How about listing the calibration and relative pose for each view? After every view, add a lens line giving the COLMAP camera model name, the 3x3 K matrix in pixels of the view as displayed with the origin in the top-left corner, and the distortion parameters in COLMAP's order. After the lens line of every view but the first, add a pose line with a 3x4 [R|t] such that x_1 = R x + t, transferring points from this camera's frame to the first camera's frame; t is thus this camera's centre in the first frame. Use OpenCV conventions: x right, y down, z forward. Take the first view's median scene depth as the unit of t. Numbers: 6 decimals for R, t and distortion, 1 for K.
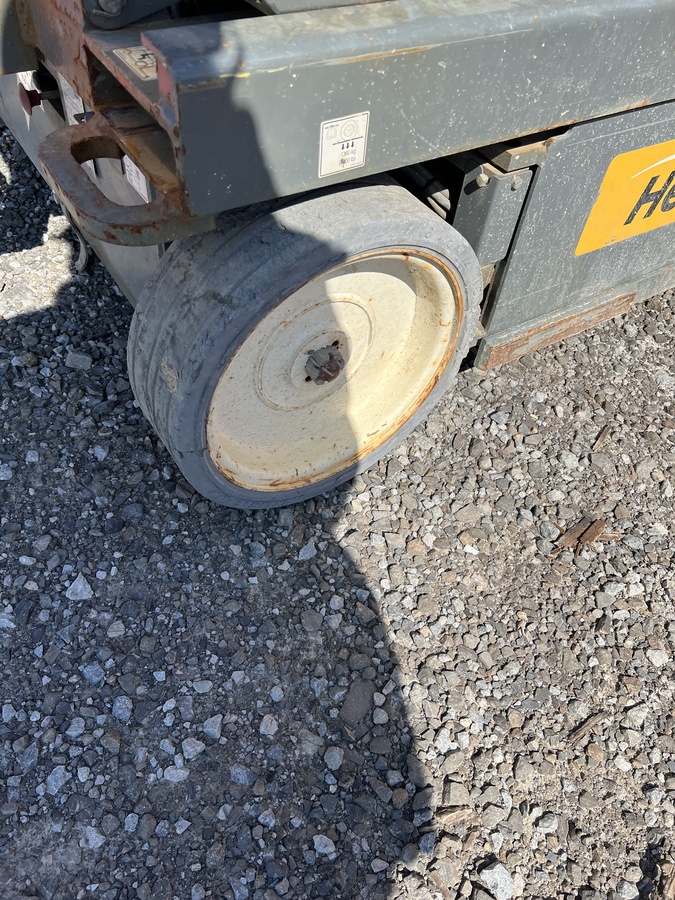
lens RADIAL K [[670.0, 0, 337.5], [0, 670.0, 450.0], [0, 0, 1]] dist [0.004106, 0.001807]
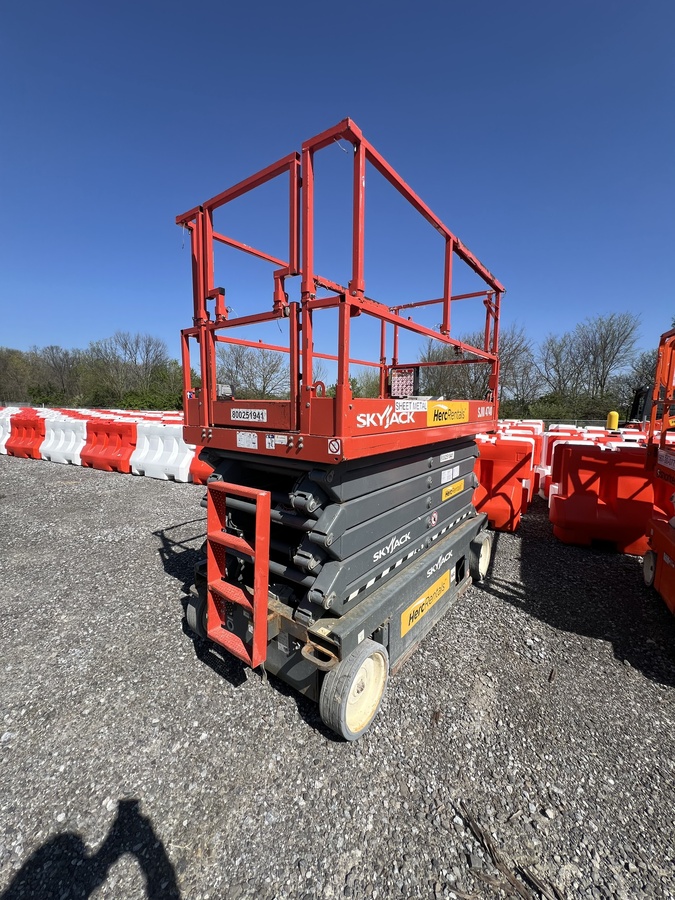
lens RADIAL K [[358.8, 0, 337.5], [0, 358.8, 450.0], [0, 0, 1]] dist [-0.000035, 0.000025]
pose [[0.939880, -0.127330, 0.316880, -0.603849], [0.307514, 0.719120, -0.623138, 0.139878], [-0.148531, 0.683120, 0.715043, -1.384910]]
